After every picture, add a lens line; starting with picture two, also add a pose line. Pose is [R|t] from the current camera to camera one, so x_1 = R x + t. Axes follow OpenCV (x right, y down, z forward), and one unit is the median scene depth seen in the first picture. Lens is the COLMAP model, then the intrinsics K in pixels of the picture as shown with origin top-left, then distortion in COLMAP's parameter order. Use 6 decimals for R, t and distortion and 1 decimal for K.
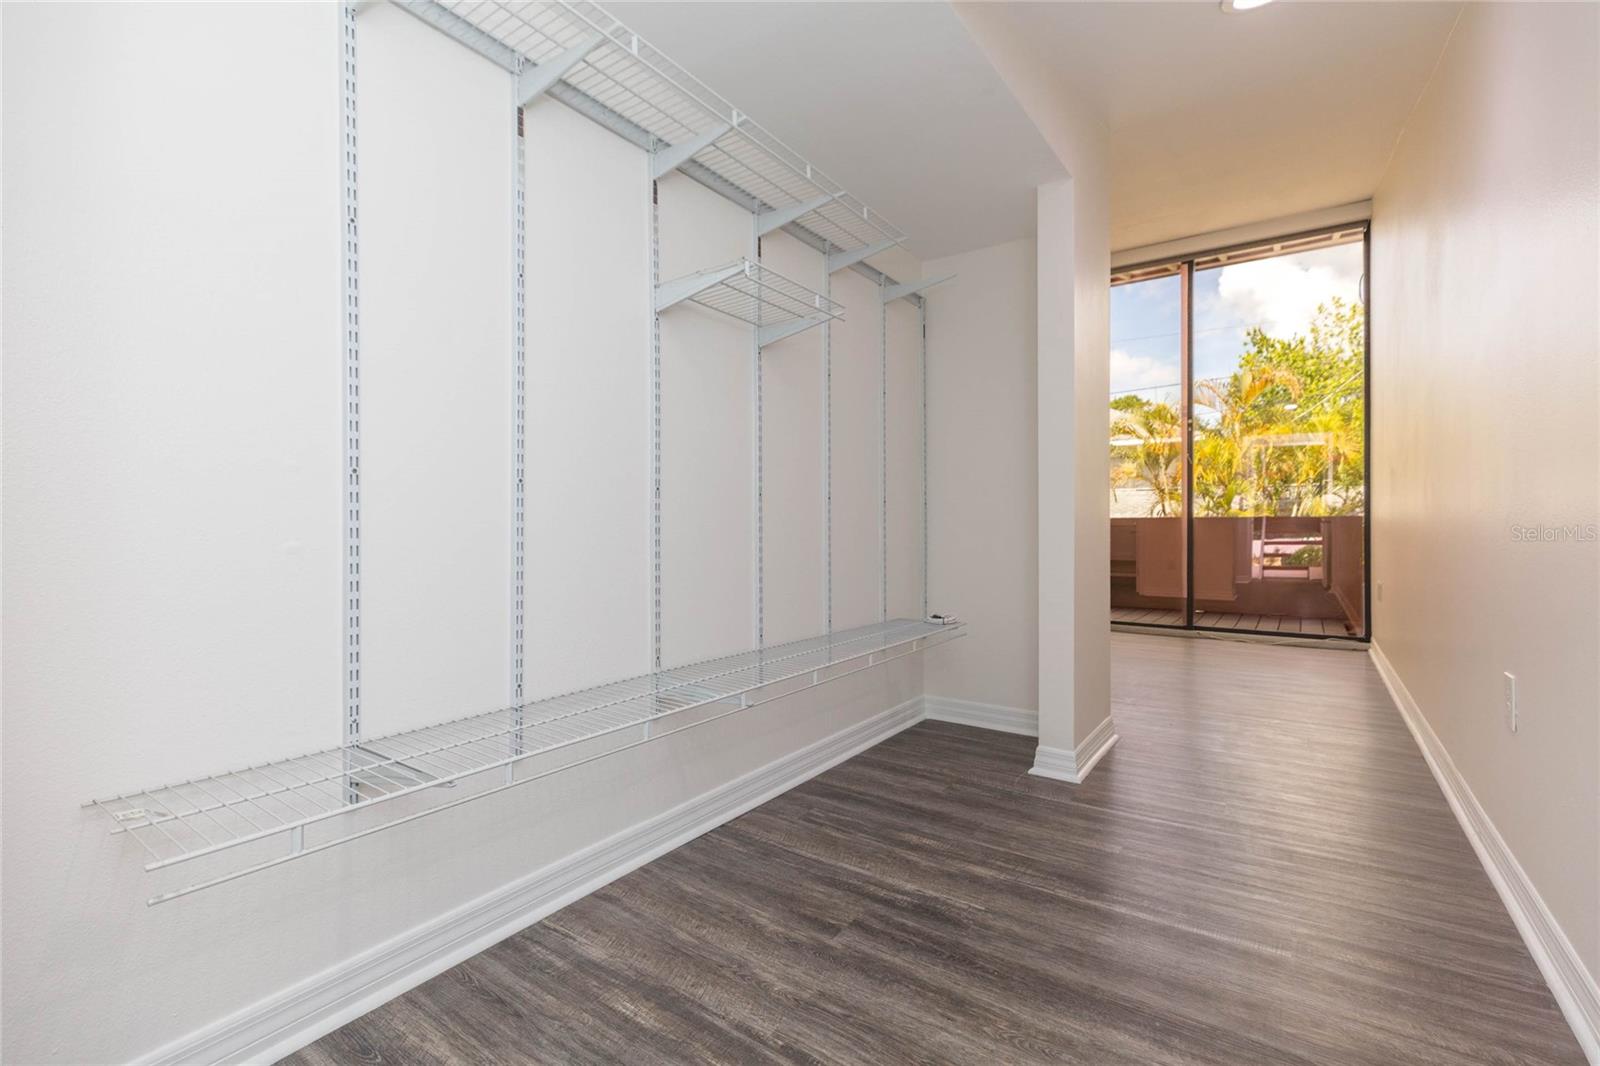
lens RADIAL K [[734.1, 0, 800.0], [0, 734.1, 533.0], [0, 0, 1]] dist [0.002411, 0.000106]
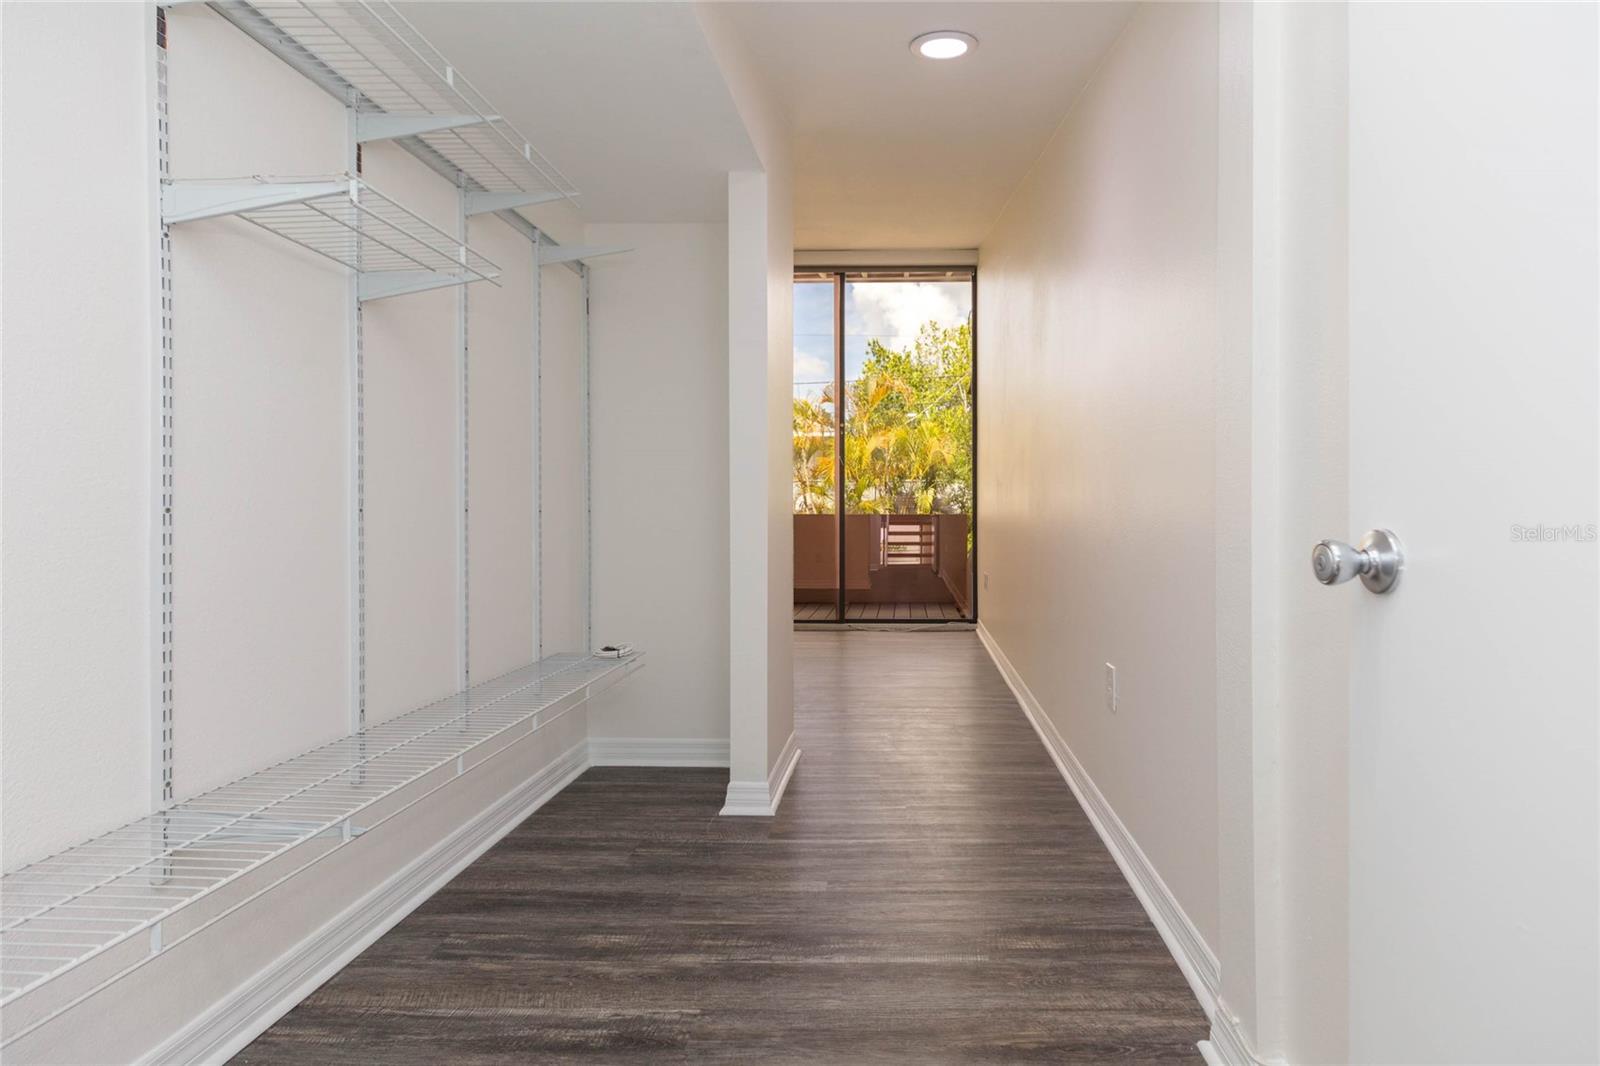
lens RADIAL K [[764.9, 0, 905.5], [0, 764.9, 514.0], [0, 0, 1]] dist [0.000892, 0.000184]
pose [[0.820935, 0.000007, 0.571021, -0.040002], [0.001831, 0.999995, -0.002644, -0.041466], [-0.571018, 0.003216, 0.820931, 0.091063]]
